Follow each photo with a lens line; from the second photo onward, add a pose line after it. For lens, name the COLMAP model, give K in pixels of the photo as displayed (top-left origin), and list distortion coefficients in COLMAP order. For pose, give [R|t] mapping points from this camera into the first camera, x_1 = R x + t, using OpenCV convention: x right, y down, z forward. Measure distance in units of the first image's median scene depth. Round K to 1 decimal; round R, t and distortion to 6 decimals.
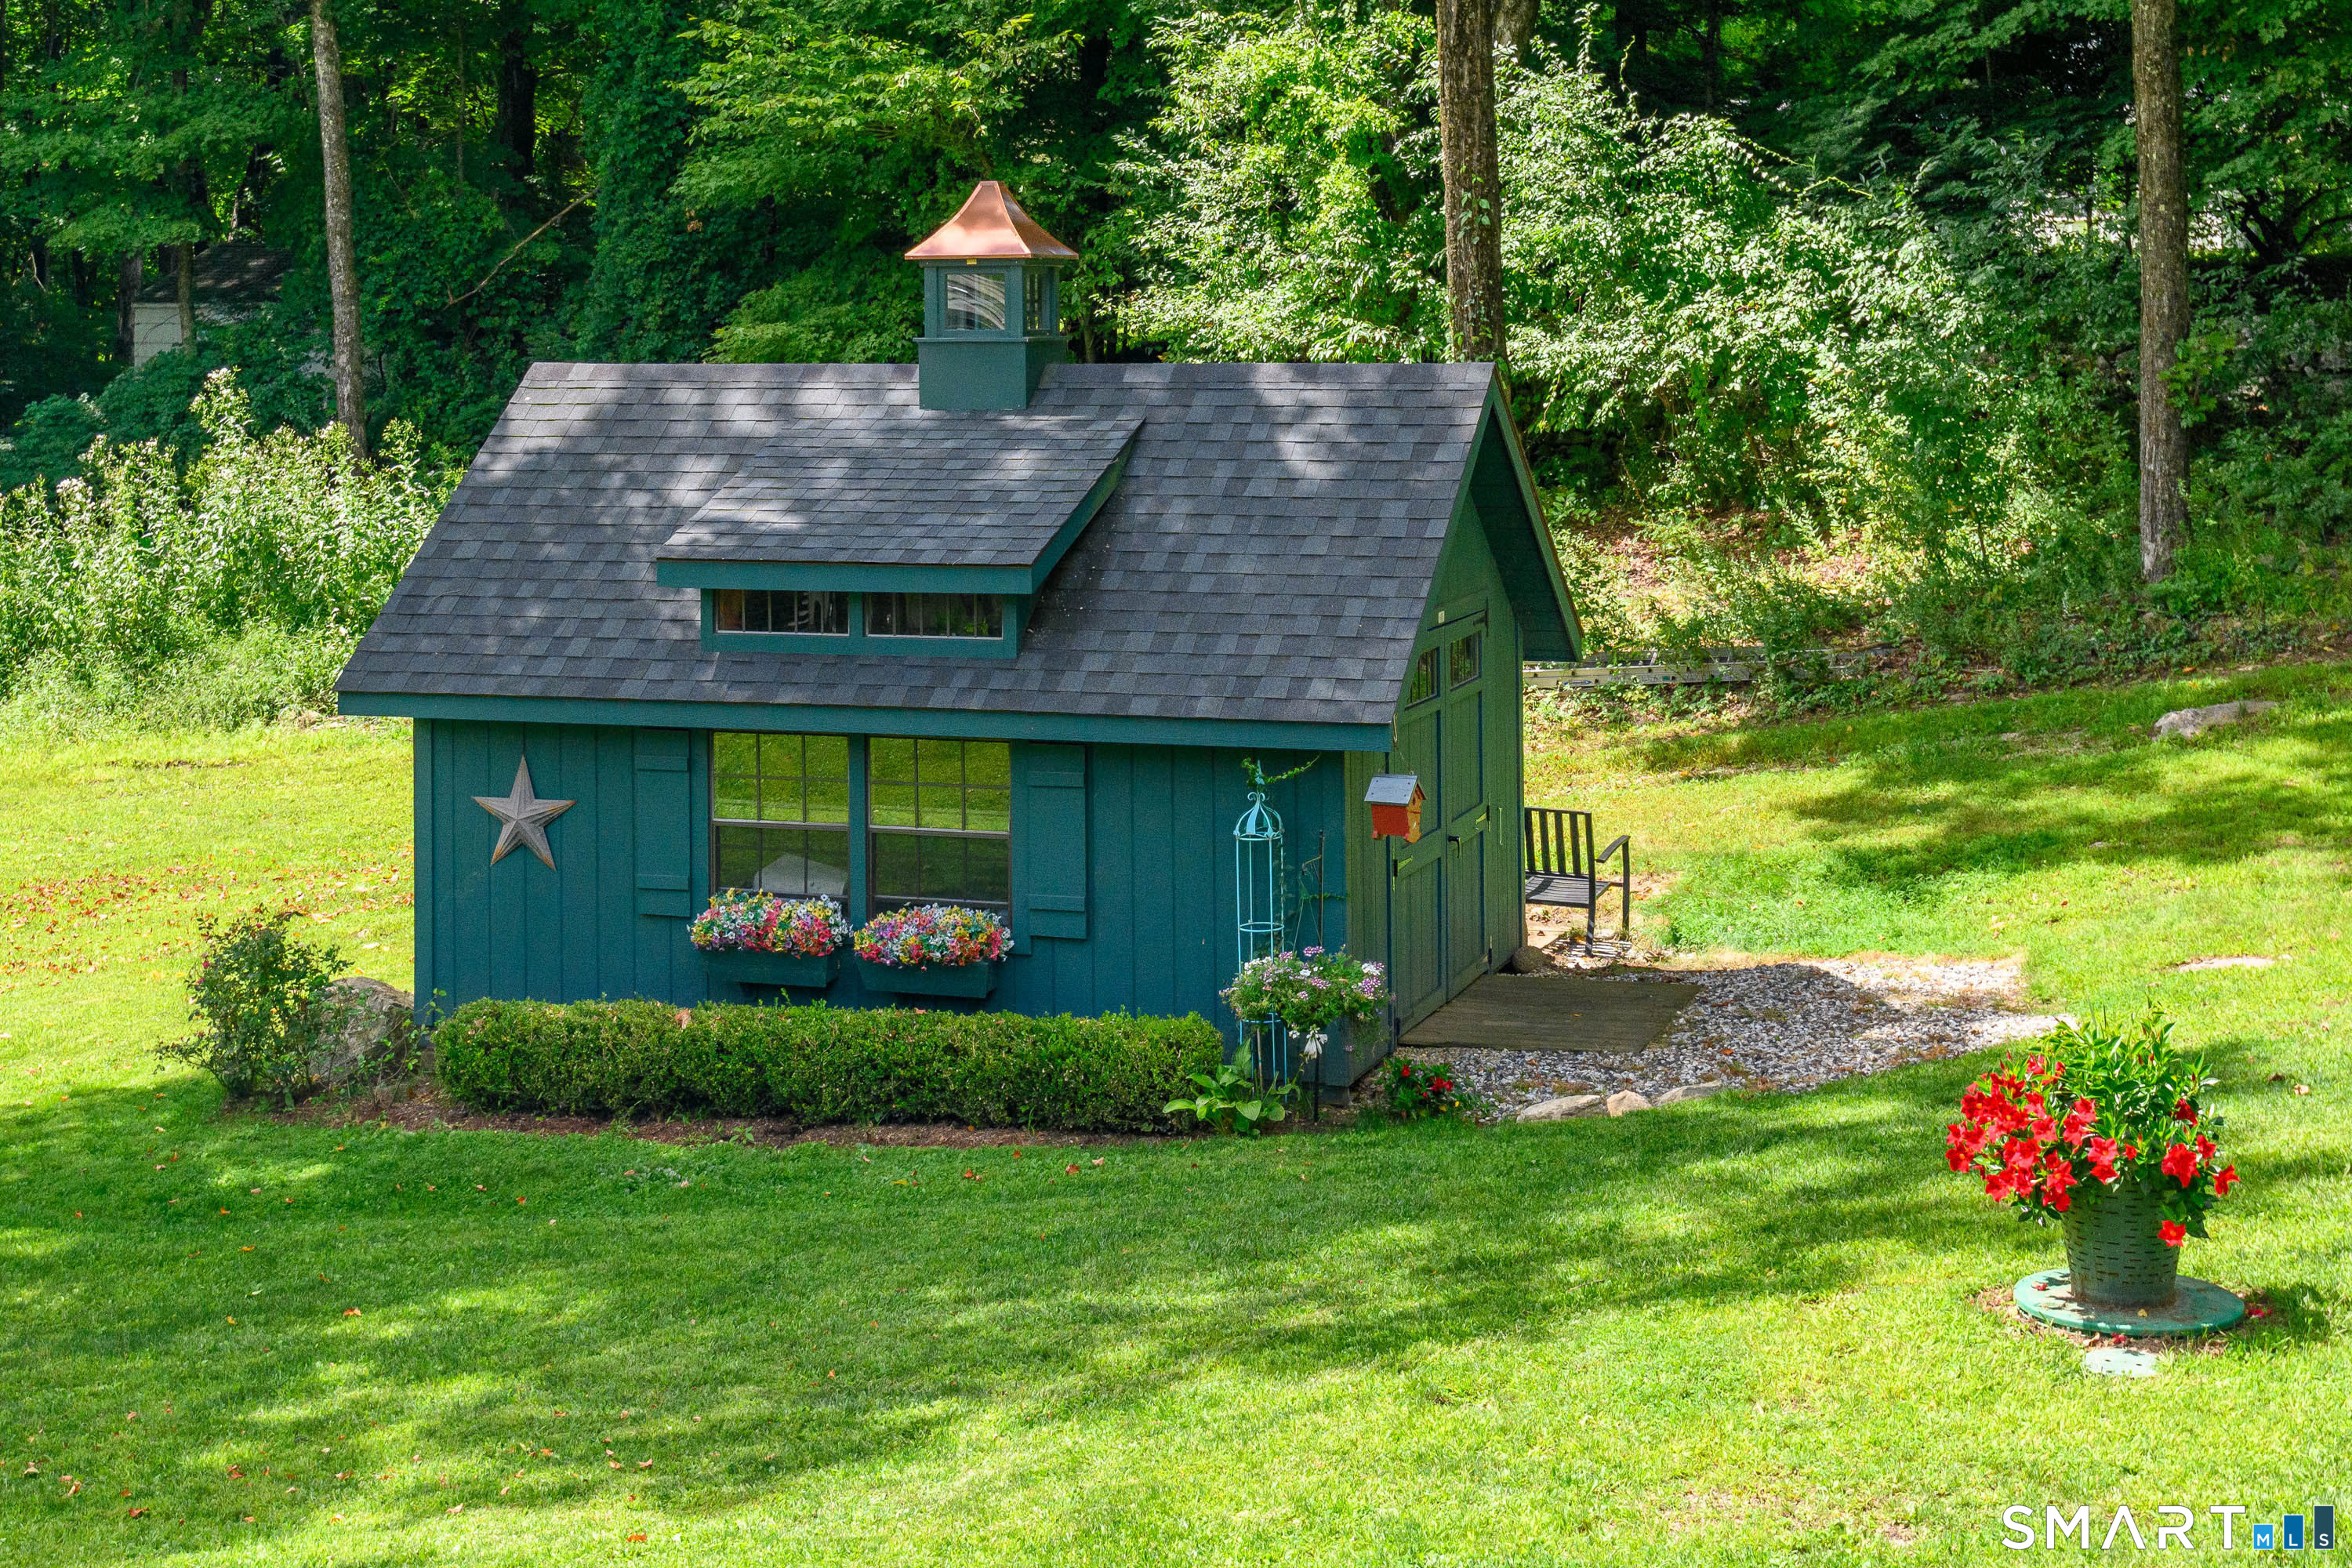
lens RADIAL K [[3375.8, 0, 1176.0], [0, 3375.8, 784.0], [0, 0, 1]] dist [-0.010237, 0.019758]
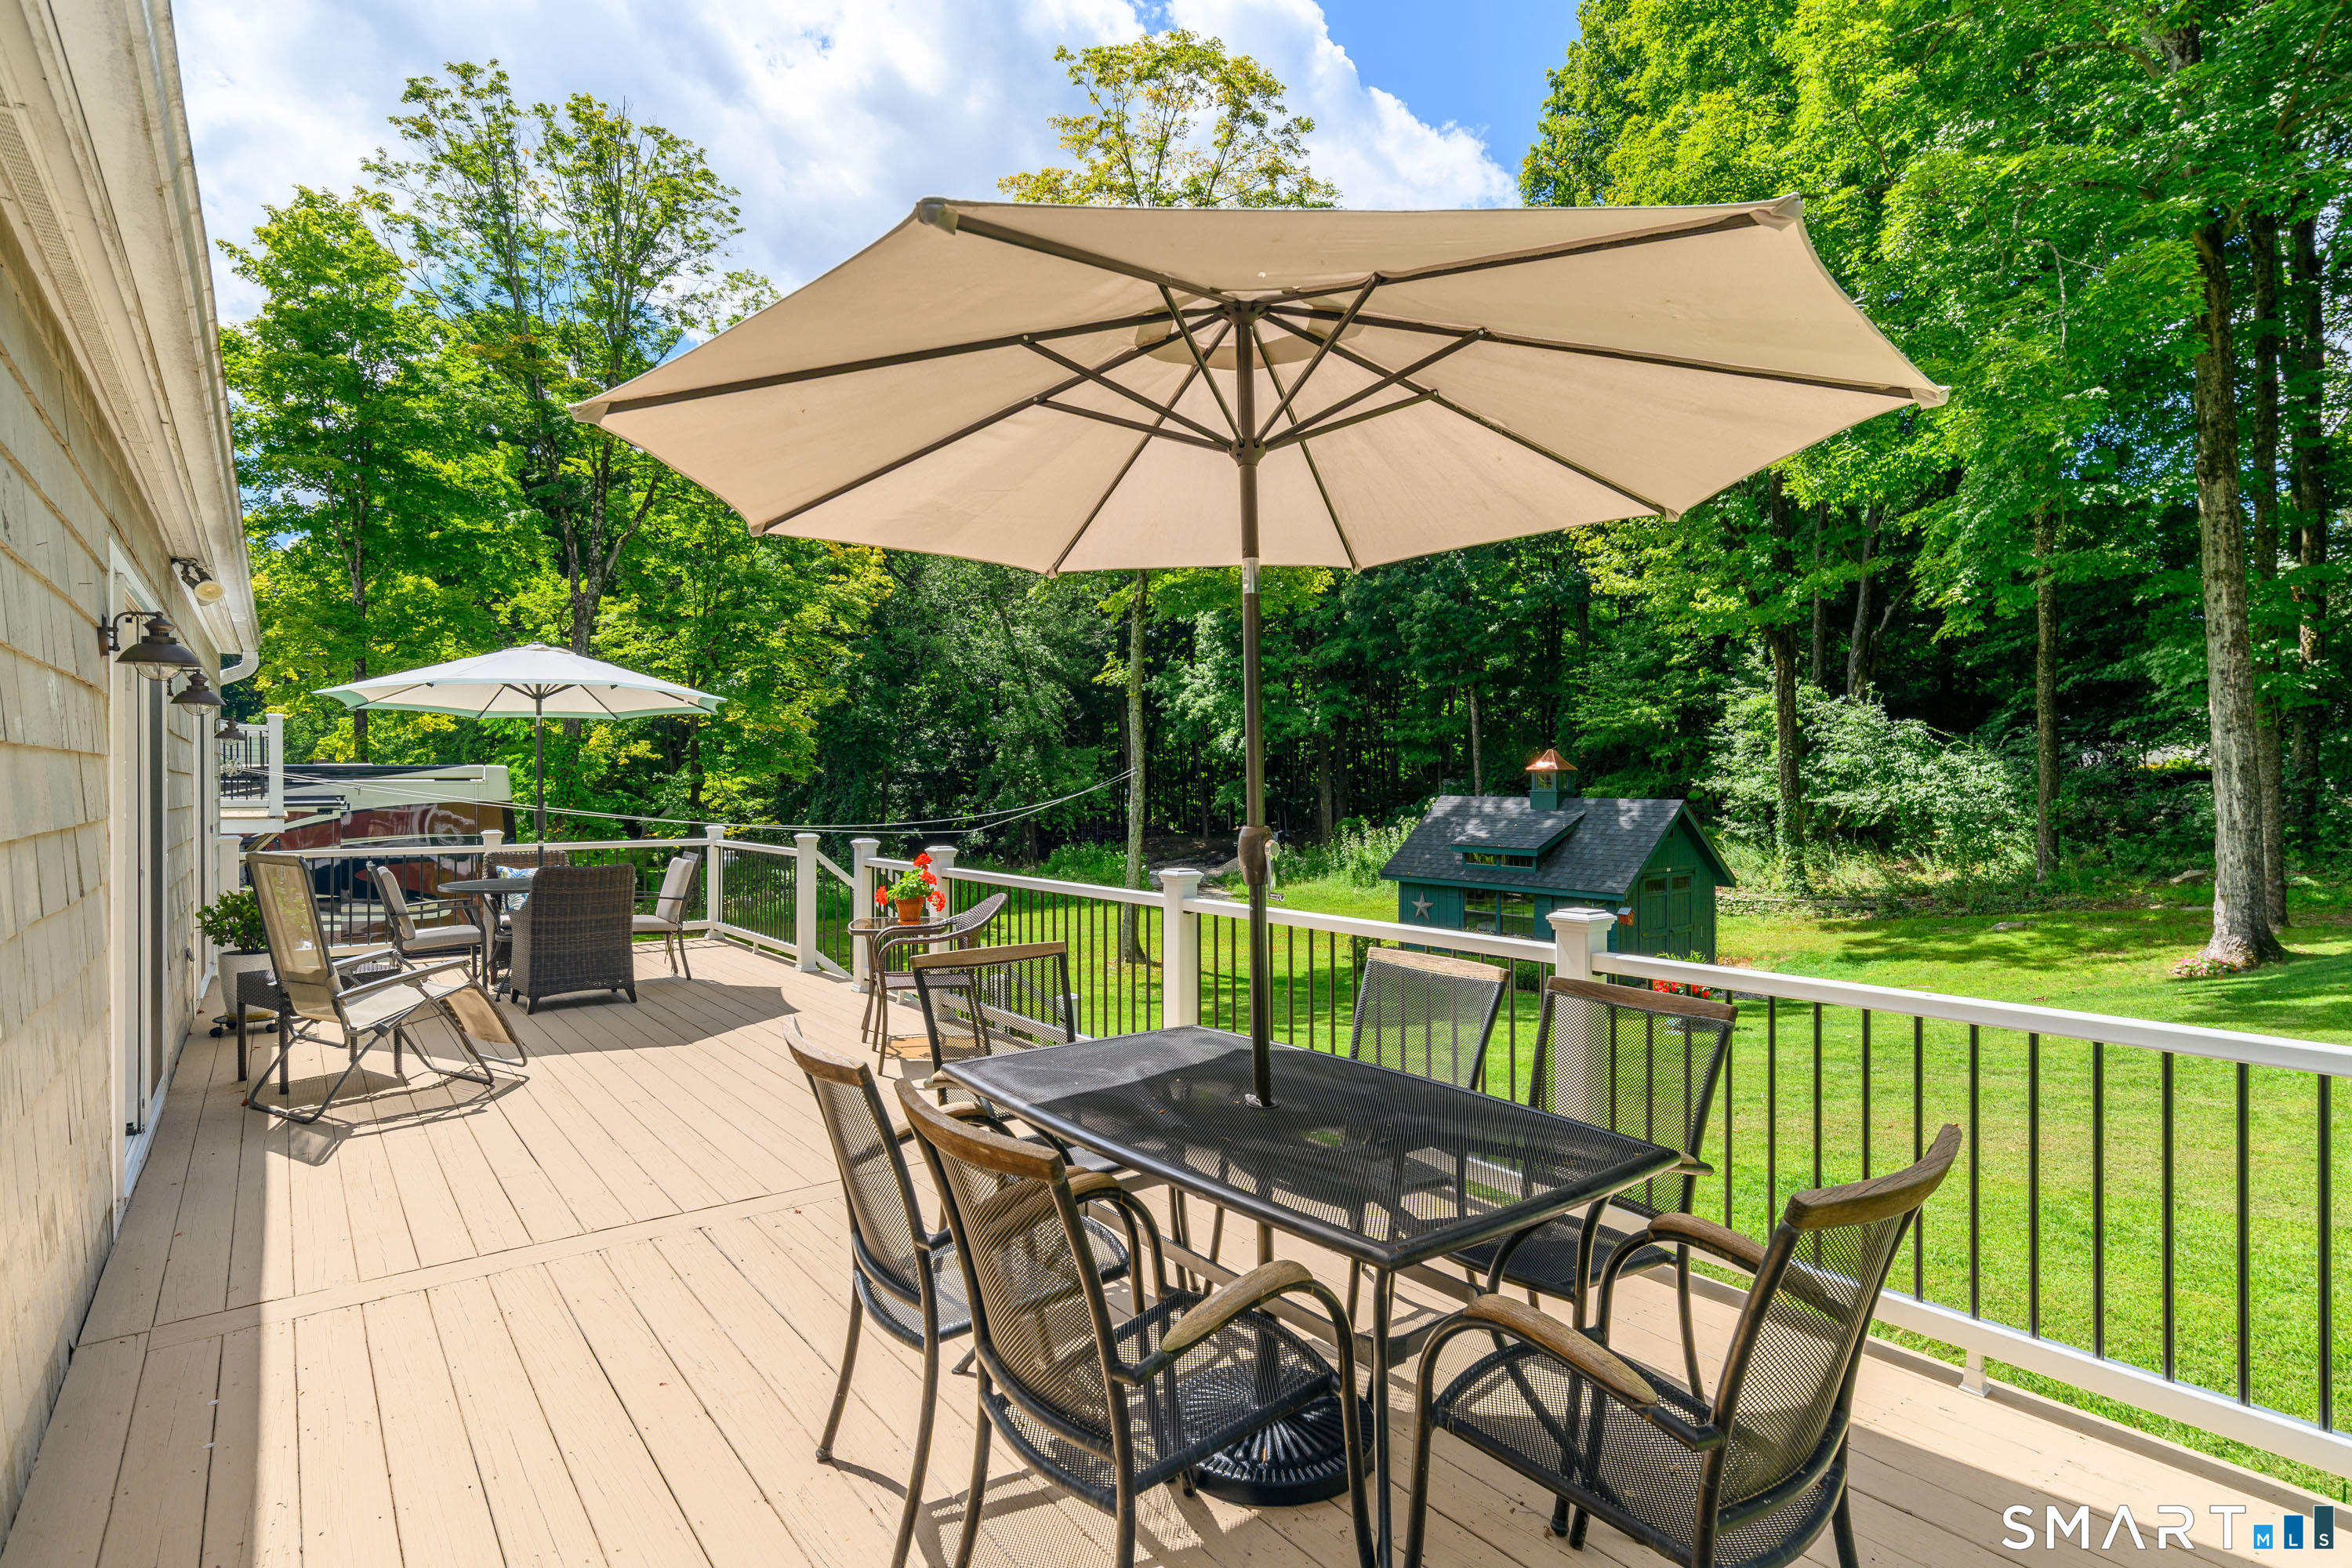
lens RADIAL K [[1197.1, 0, 1176.0], [0, 1197.1, 784.0], [0, 0, 1]] dist [0.013093, 0.000695]
pose [[0.844669, 0.013478, -0.535120, 0.302561], [-0.086005, 0.990113, -0.110817, 0.045495], [0.528335, 0.139626, 0.837476, -0.343595]]
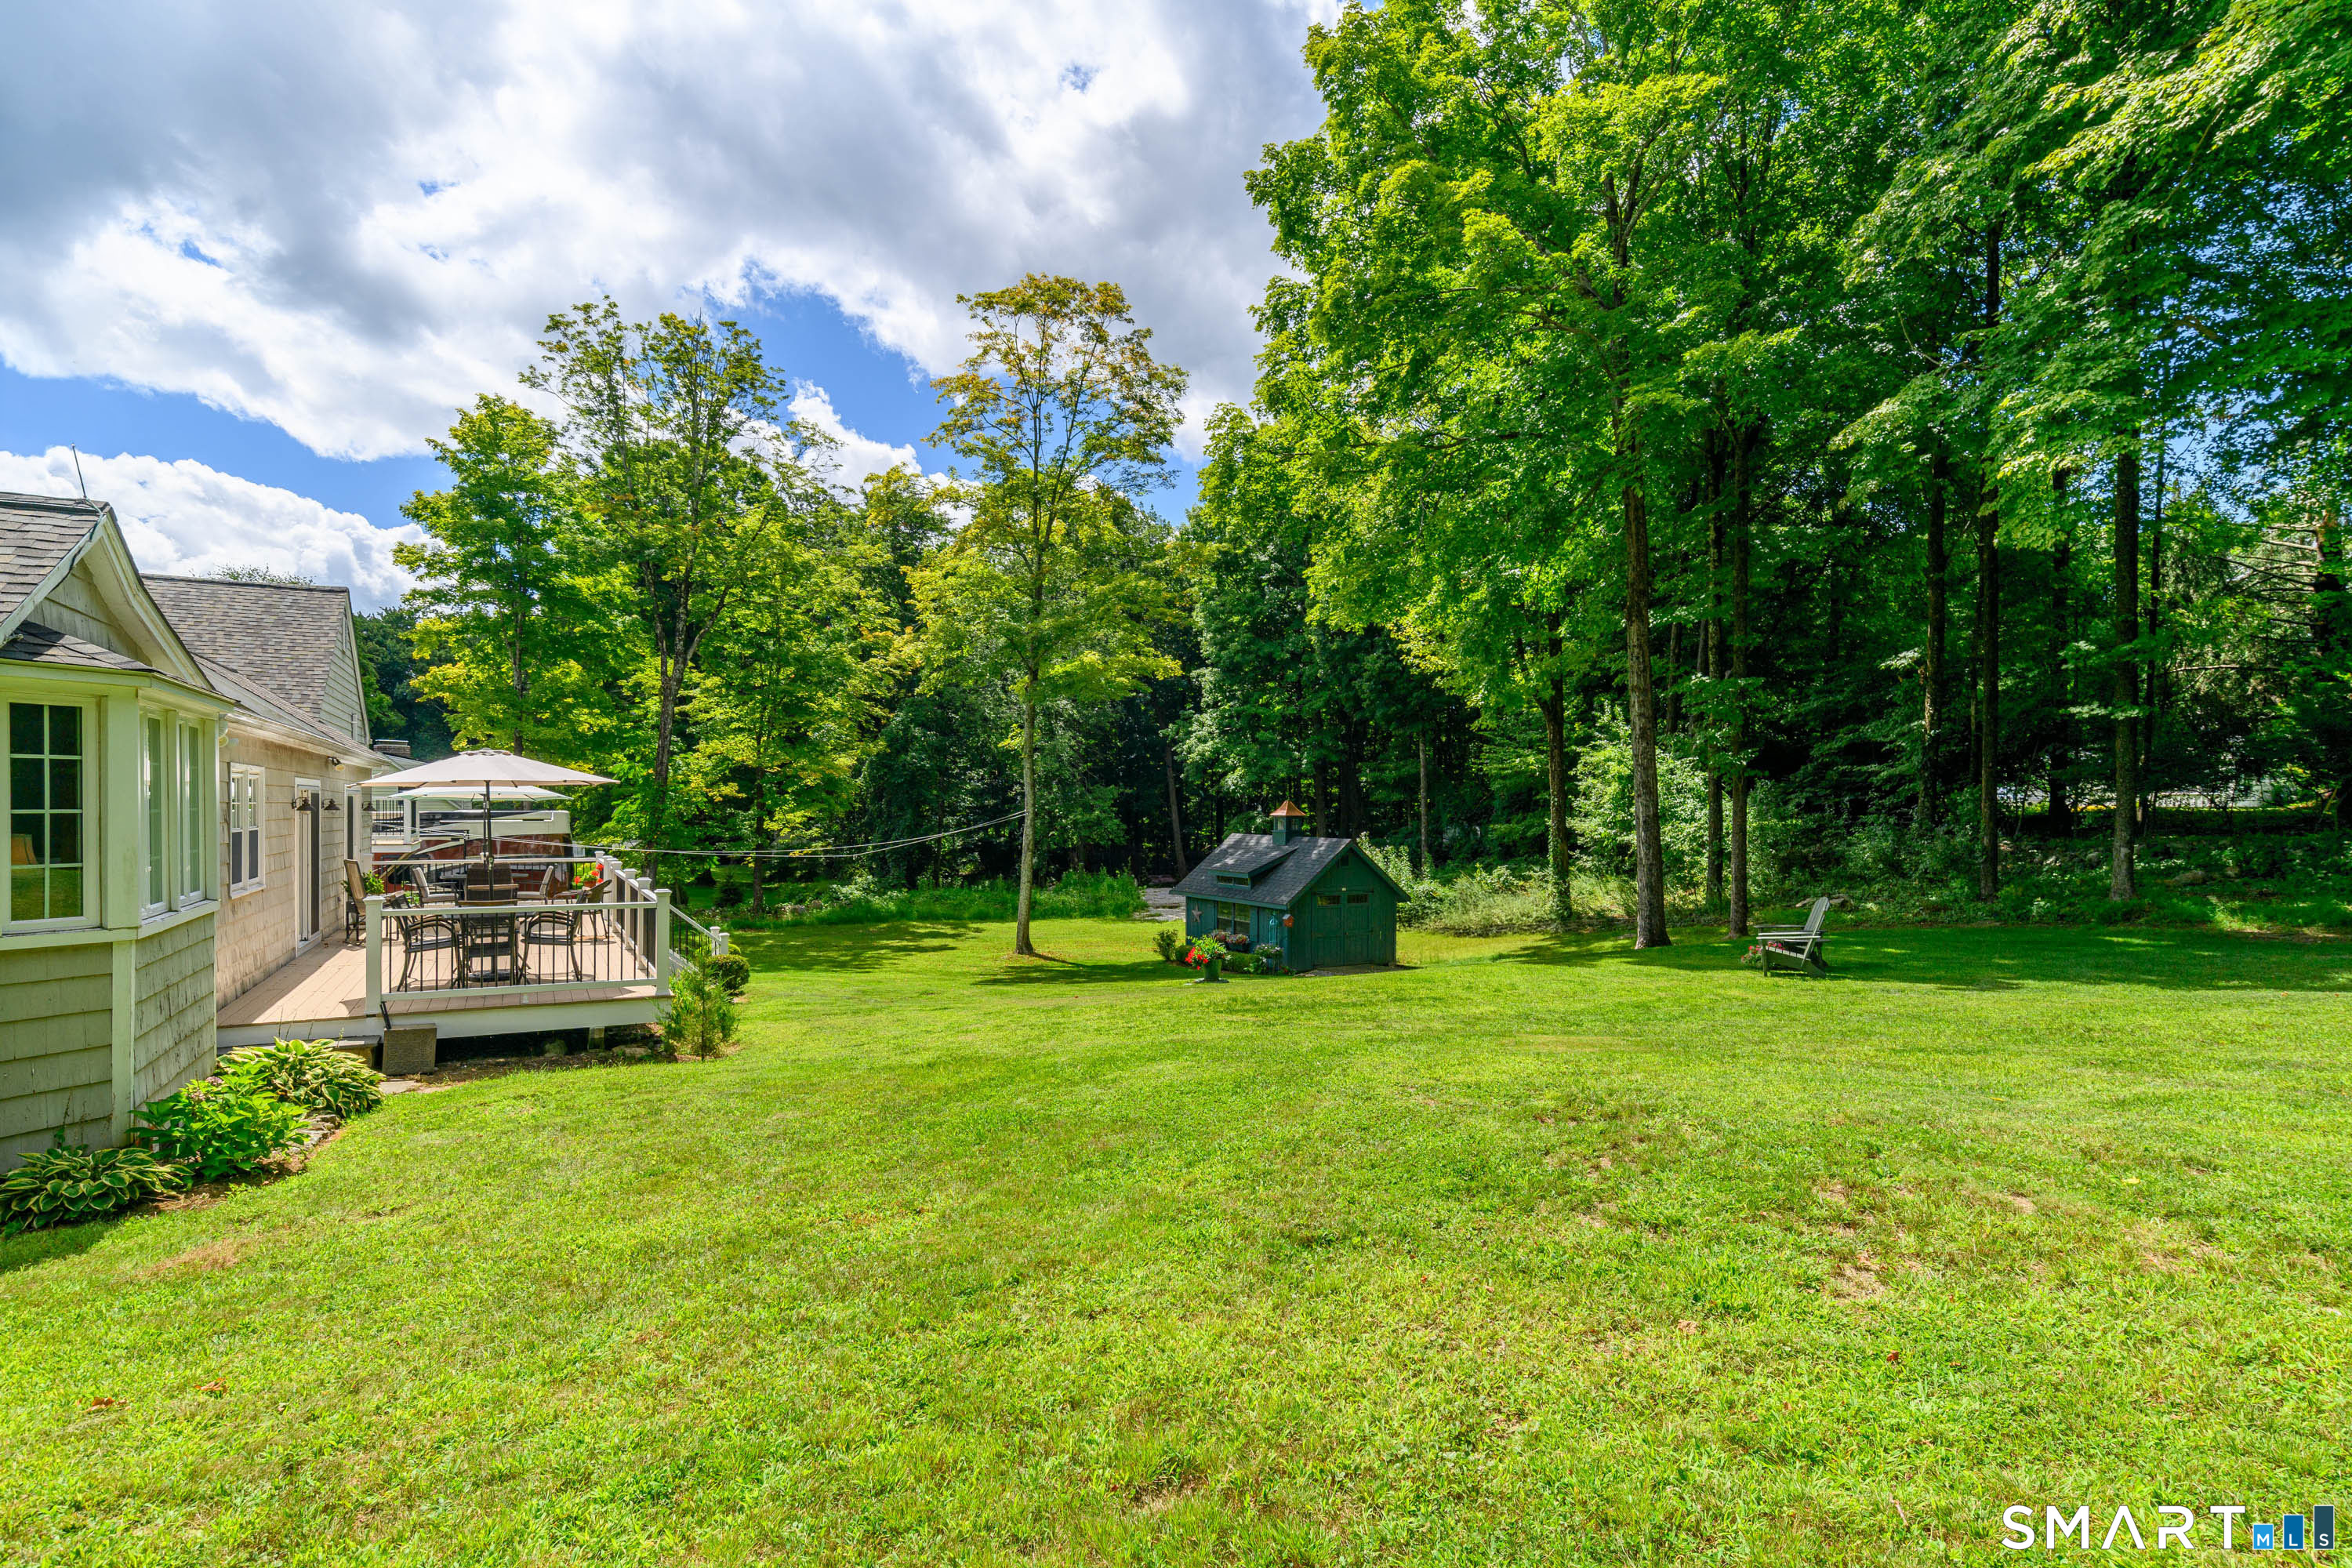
lens RADIAL K [[1194.3, 0, 1176.3], [0, 1194.3, 817.4], [0, 0, 1]] dist [-0.000639, -0.000208]
pose [[0.761797, 0.021631, -0.647455, 0.997078], [-0.105909, 0.990154, -0.091533, 0.032822], [0.639100, 0.138301, 0.756587, -0.491795]]
